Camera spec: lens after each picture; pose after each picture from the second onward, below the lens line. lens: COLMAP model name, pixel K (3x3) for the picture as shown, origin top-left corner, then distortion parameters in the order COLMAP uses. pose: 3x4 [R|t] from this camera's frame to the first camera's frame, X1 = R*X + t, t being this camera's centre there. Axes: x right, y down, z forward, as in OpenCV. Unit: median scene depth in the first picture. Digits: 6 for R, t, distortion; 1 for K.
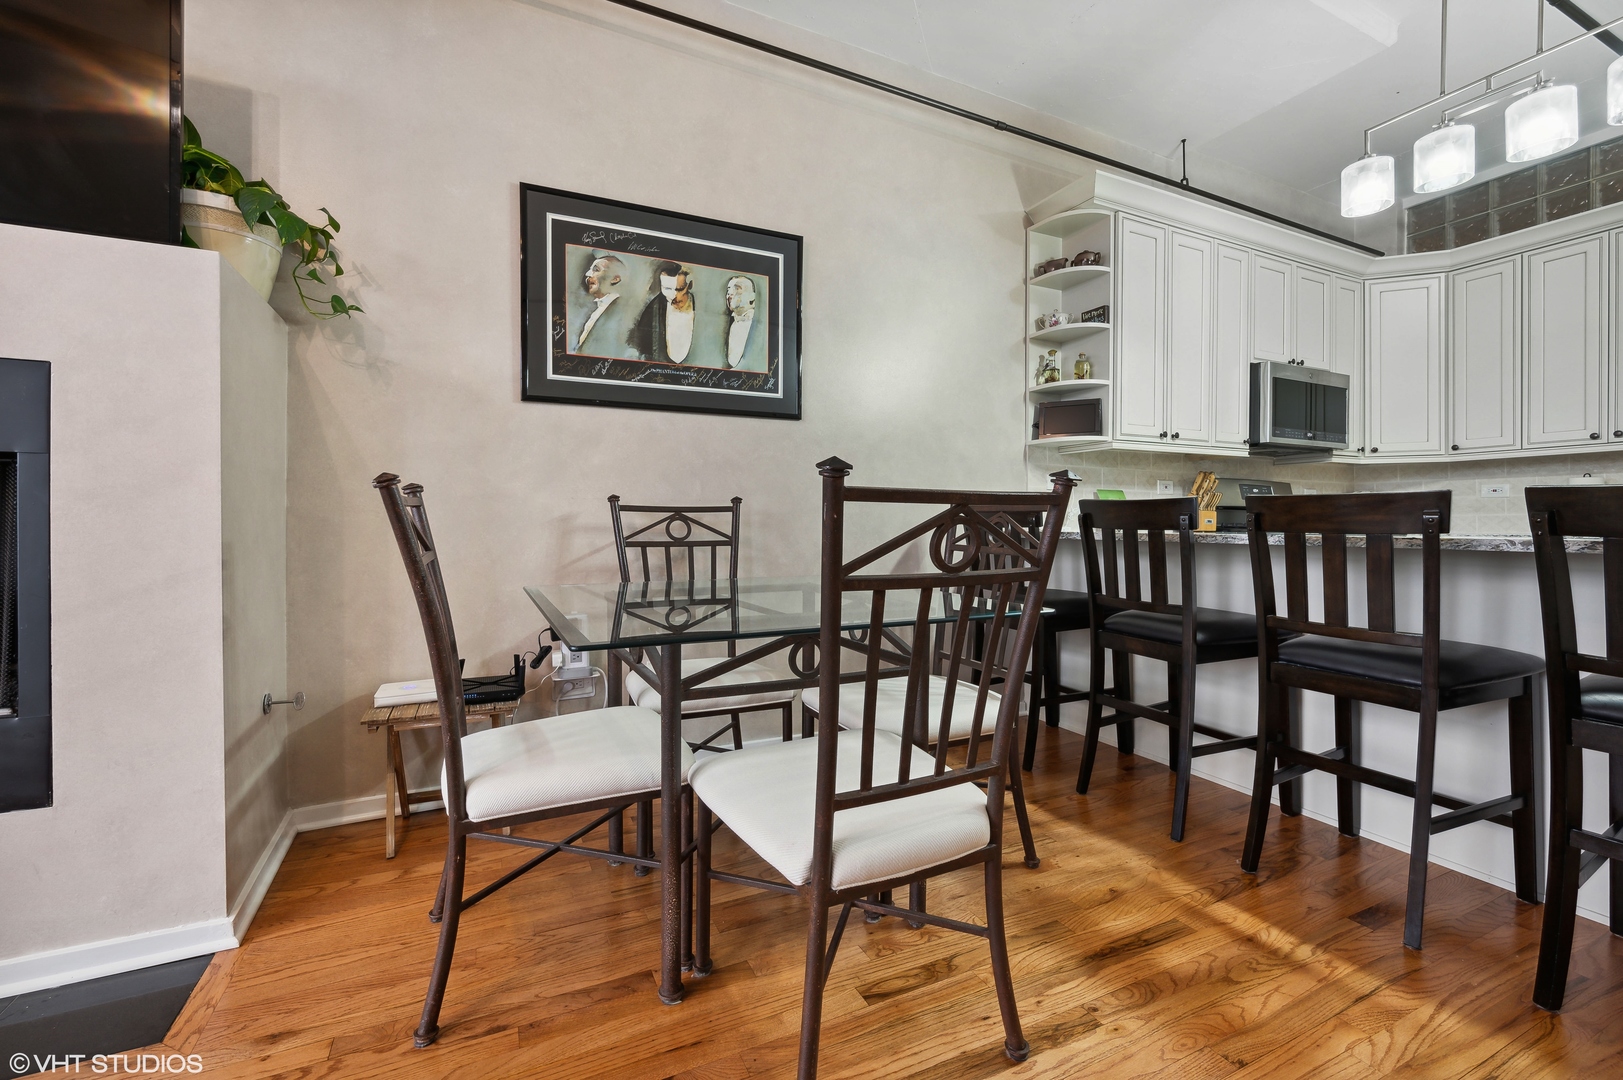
lens RADIAL K [[650.9, 0, 815.3], [0, 650.9, 535.7], [0, 0, 1]] dist [-0.005256, 0.000751]
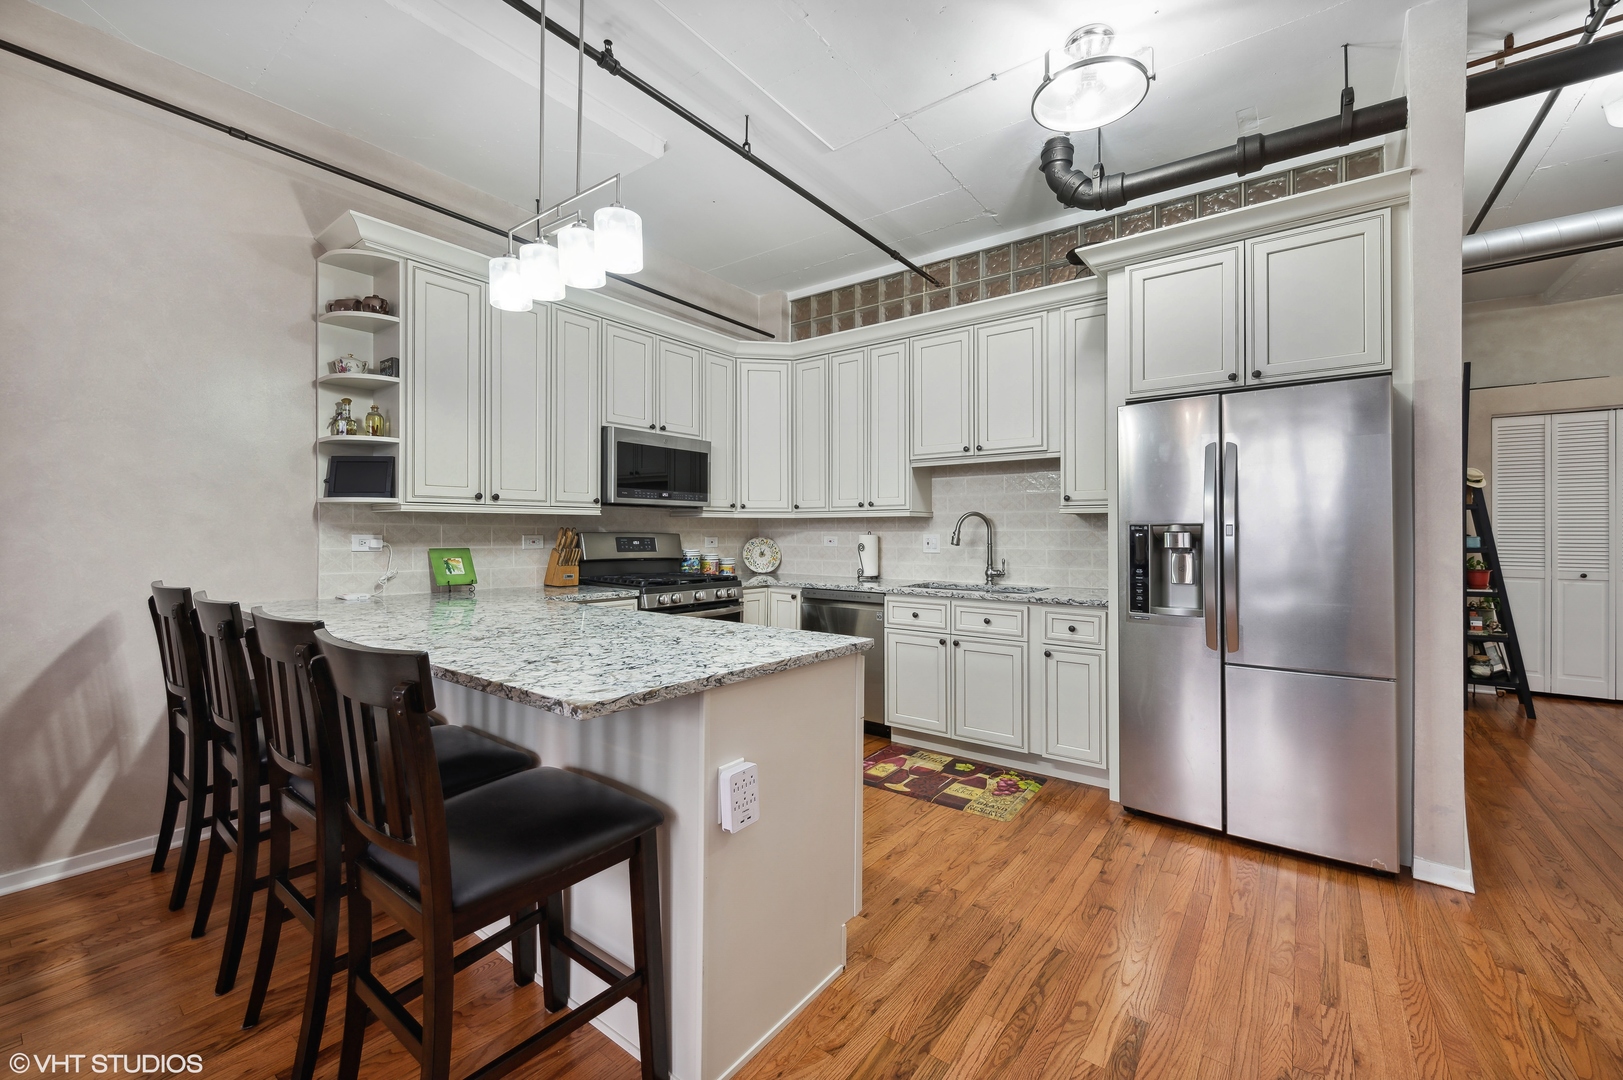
lens RADIAL K [[650.9, 0, 817.9], [0, 650.9, 533.0], [0, 0, 1]] dist [-0.005256, 0.000751]
pose [[0.878177, 0.001559, 0.478333, 0.649883], [0.001607, 0.999979, -0.006208, -0.117387], [-0.478333, 0.006221, 0.878156, -0.137590]]
